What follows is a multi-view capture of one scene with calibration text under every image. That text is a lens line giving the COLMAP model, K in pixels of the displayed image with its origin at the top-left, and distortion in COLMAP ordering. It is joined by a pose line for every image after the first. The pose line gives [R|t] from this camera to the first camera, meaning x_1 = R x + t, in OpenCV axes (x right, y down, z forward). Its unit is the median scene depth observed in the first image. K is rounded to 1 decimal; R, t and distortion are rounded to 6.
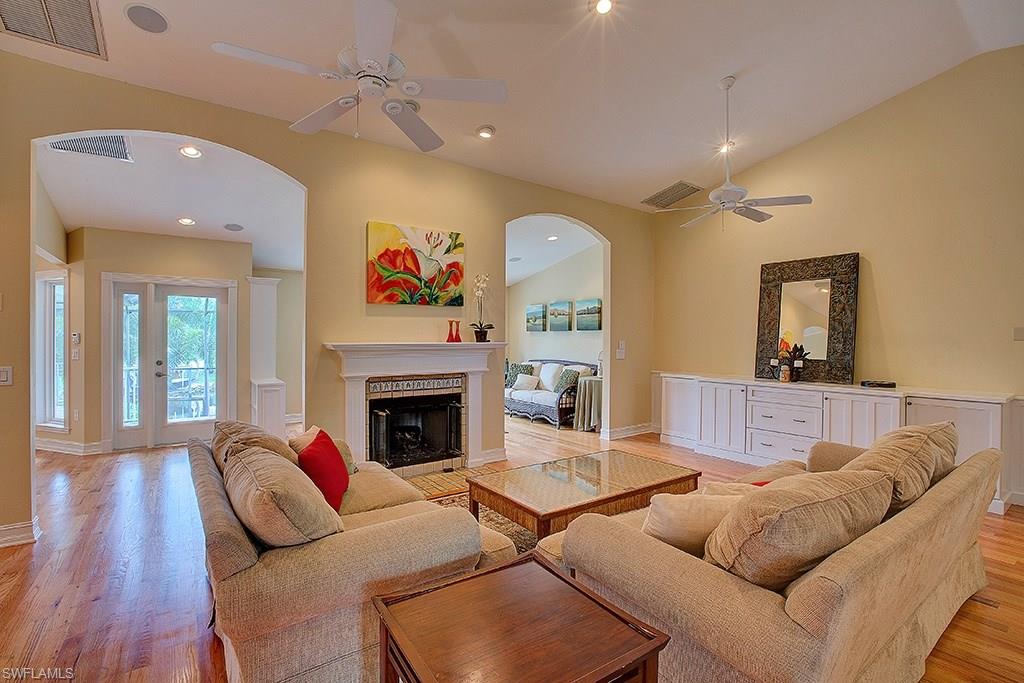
lens RADIAL K [[467.3, 0, 507.8], [0, 467.3, 343.3], [0, 0, 1]] dist [-0.031368, 0.000049]
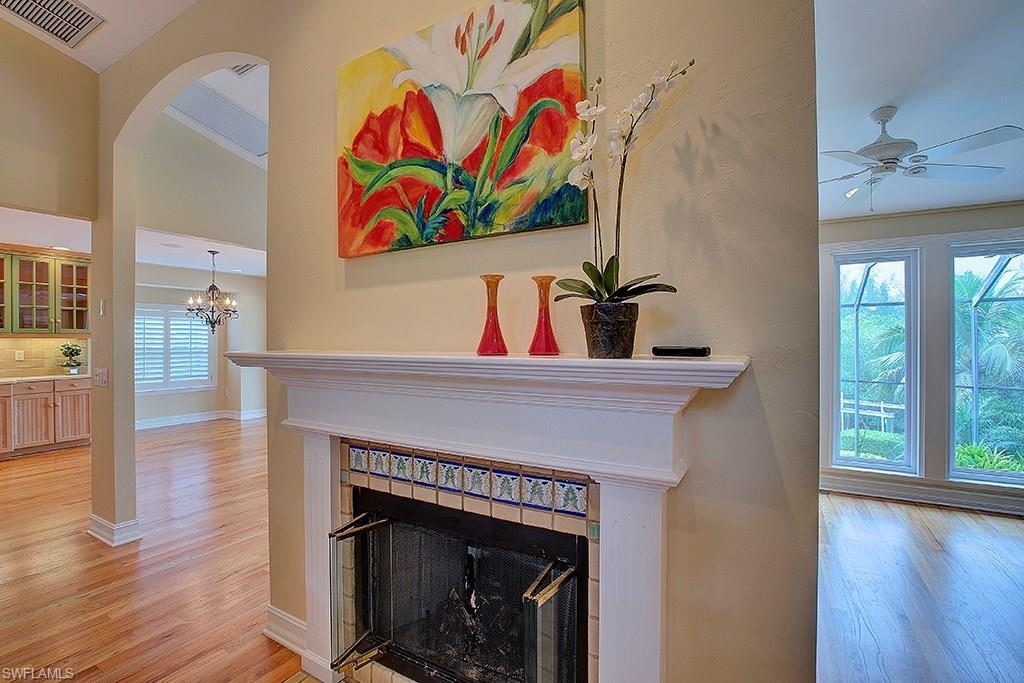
lens RADIAL K [[467.3, 0, 509.0], [0, 467.3, 335.8], [0, 0, 1]] dist [-0.031368, 0.000049]
pose [[0.405913, -0.011023, -0.913845, 0.140721], [-0.007353, 0.999856, -0.015326, -0.009206], [0.913882, 0.012941, 0.405773, 0.905653]]
